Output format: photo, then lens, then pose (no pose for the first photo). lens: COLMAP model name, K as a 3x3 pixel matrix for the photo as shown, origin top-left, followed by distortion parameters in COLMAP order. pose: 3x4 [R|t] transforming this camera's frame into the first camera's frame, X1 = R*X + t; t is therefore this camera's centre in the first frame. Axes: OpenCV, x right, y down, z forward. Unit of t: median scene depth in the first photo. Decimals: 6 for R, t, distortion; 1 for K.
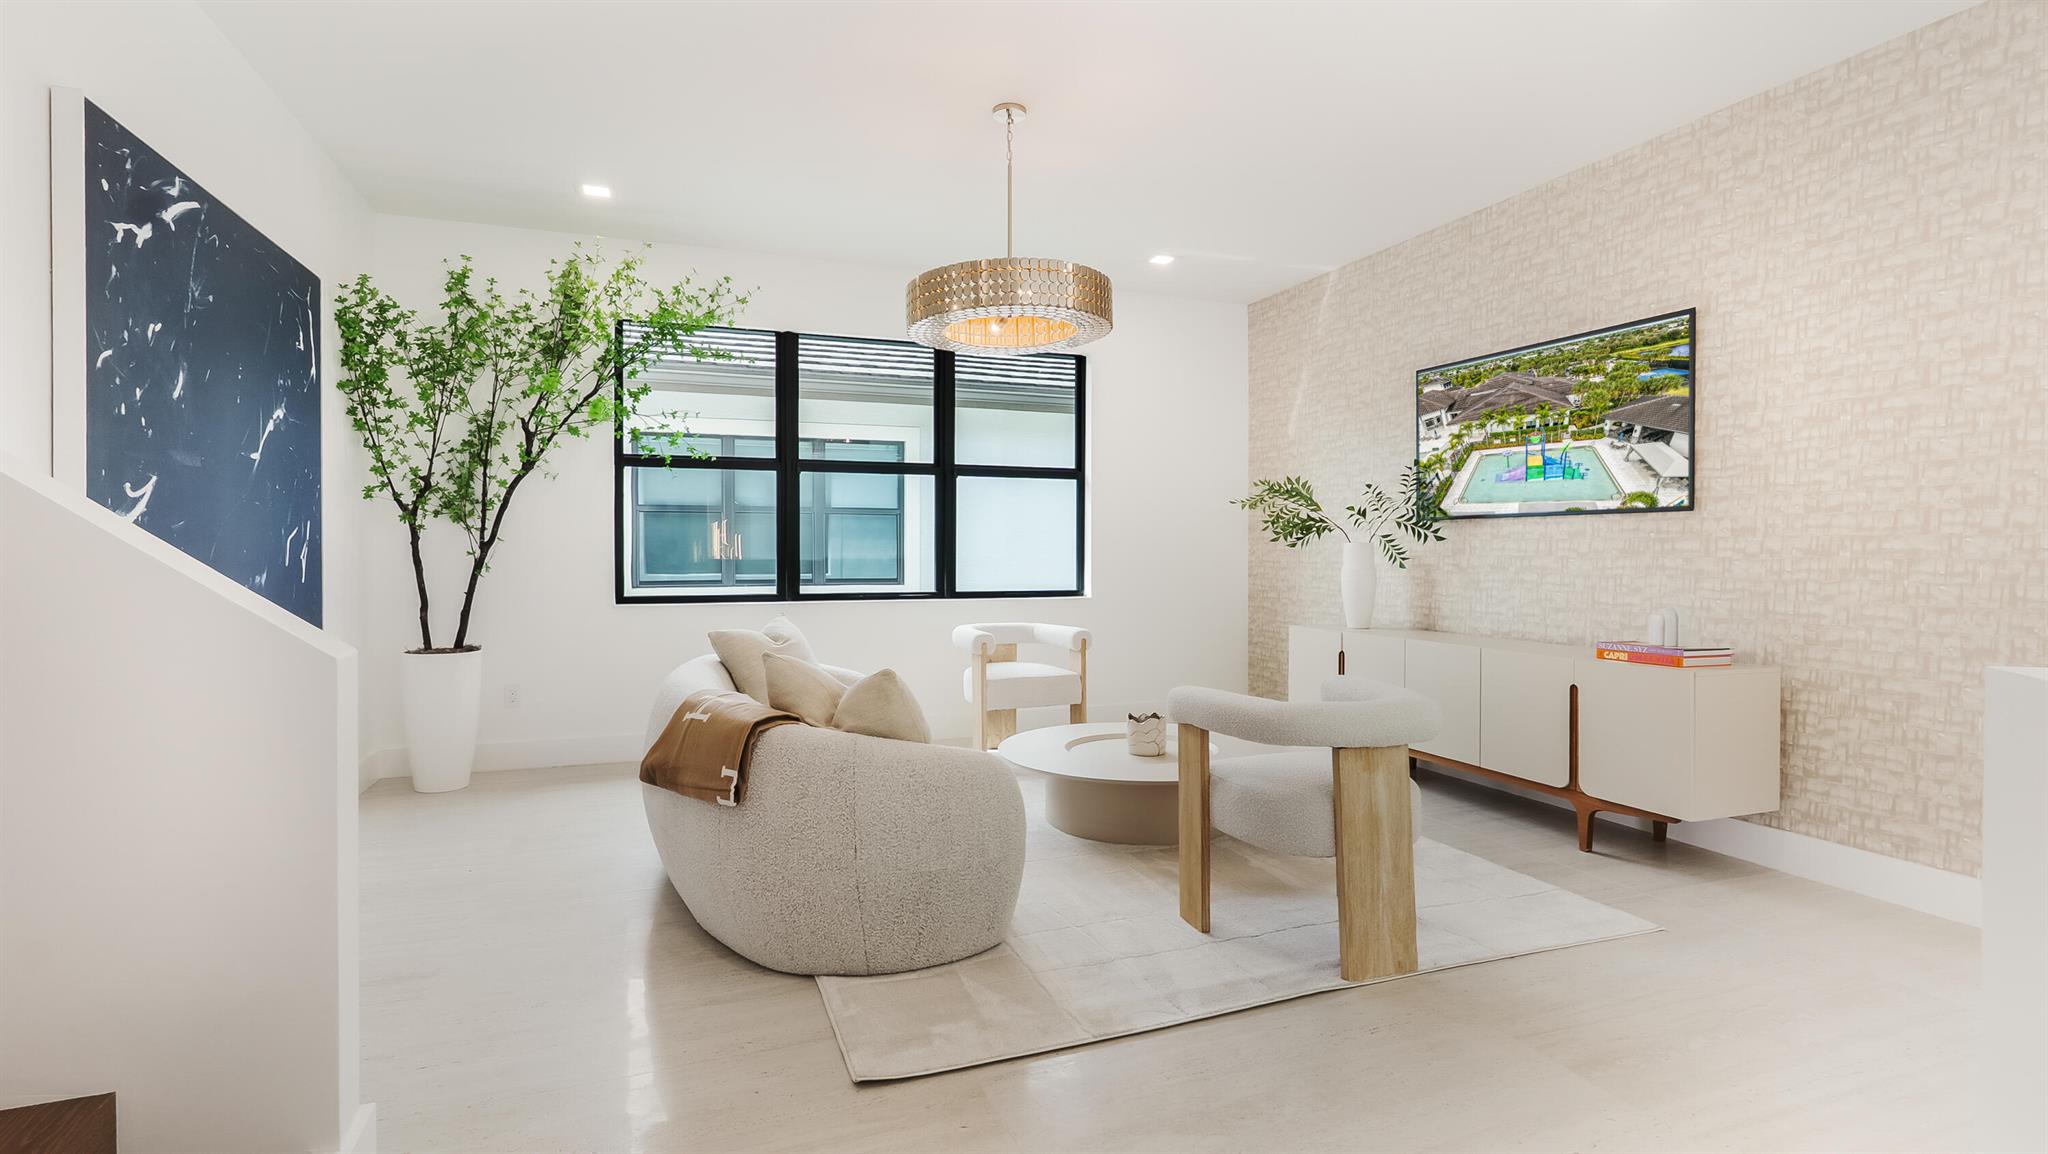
lens RADIAL K [[969.6, 0, 1026.6], [0, 969.6, 562.8], [0, 0, 1]] dist [-0.005674, 0.002557]
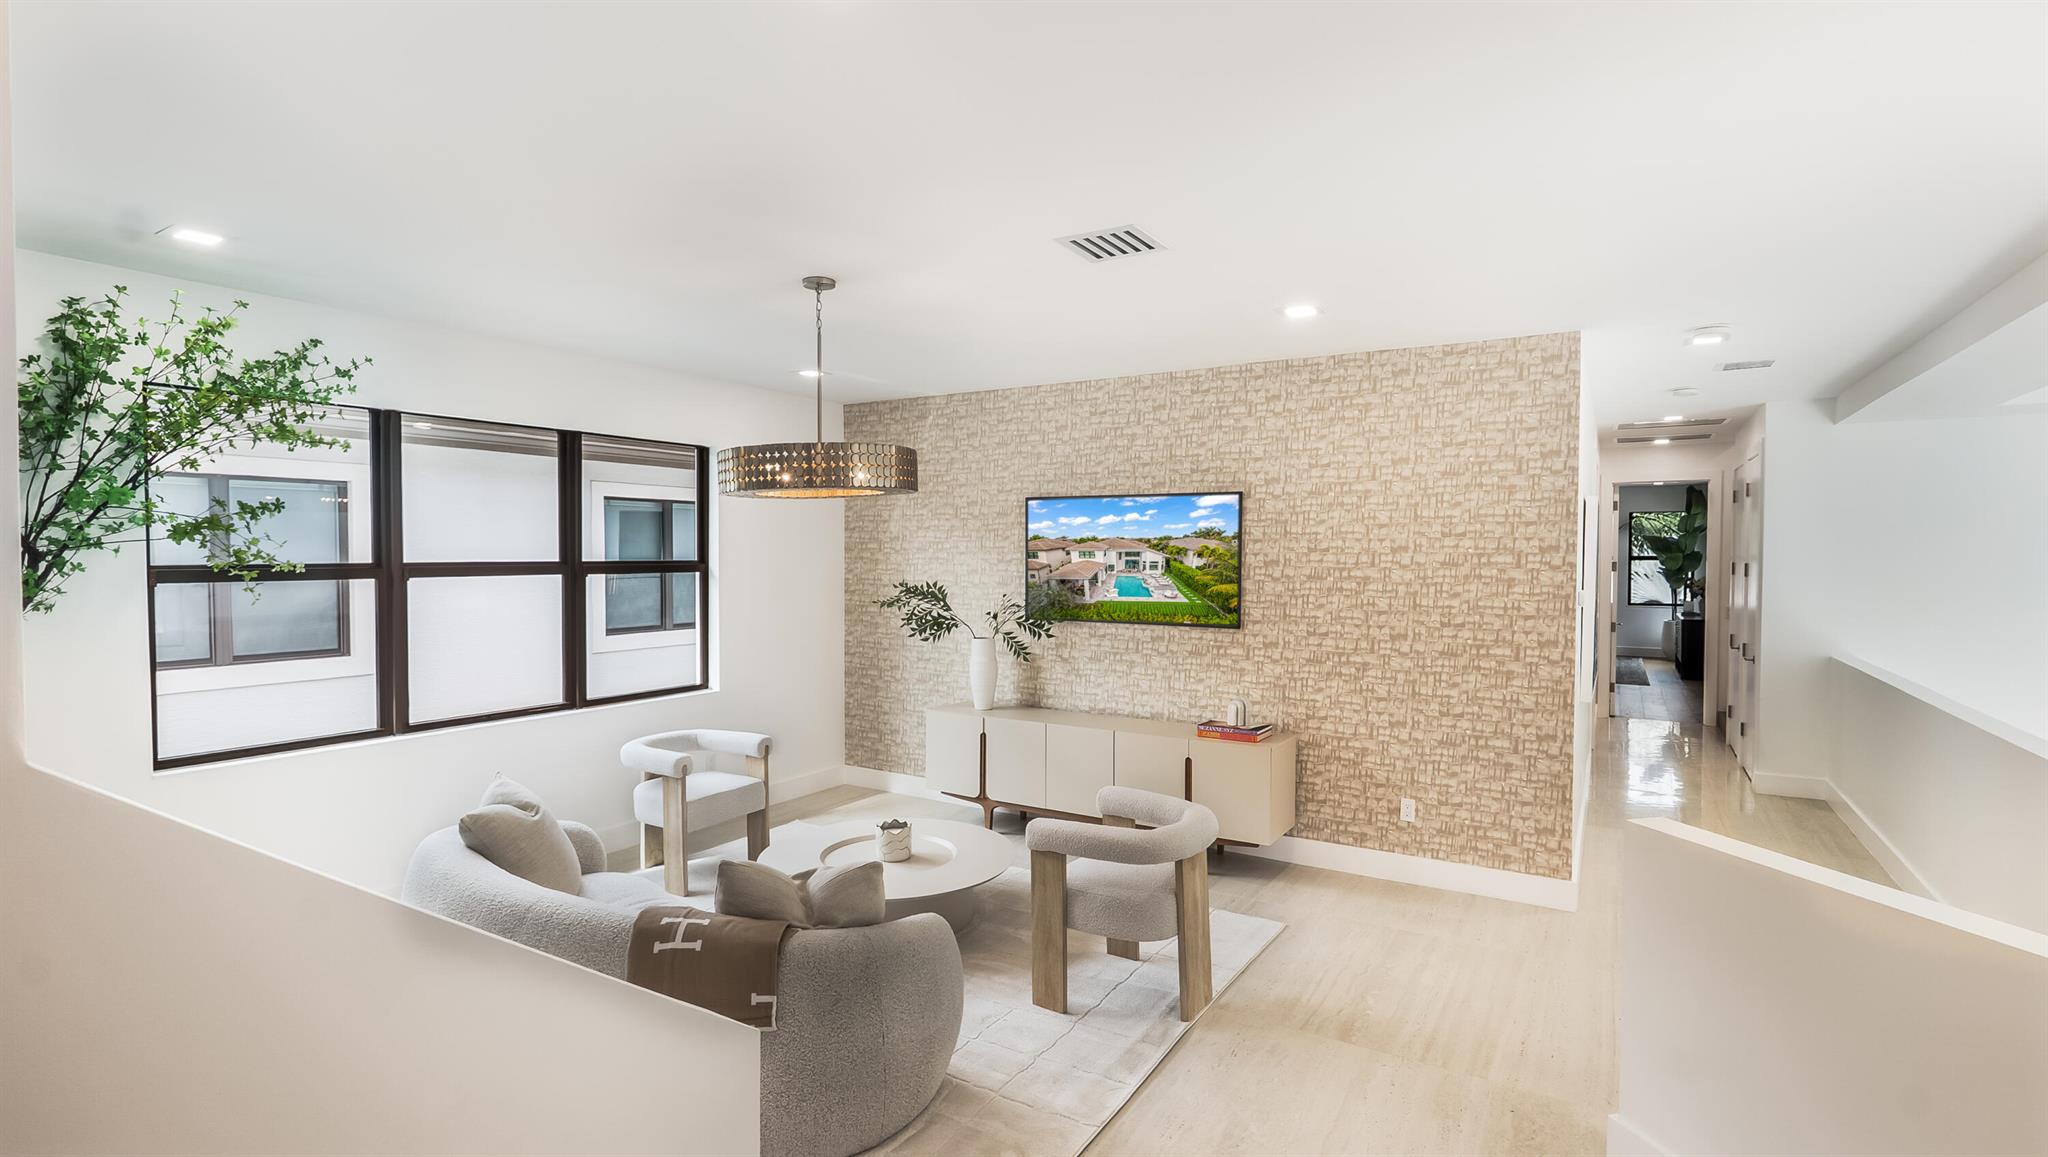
lens RADIAL K [[969.6, 0, 1016.6], [0, 969.6, 580.9], [0, 0, 1]] dist [-0.005674, 0.002557]
pose [[0.793201, -0.017870, 0.608698, -0.425032], [0.002955, 0.999671, 0.025497, -0.146288], [-0.608953, -0.018426, 0.792992, 0.030539]]
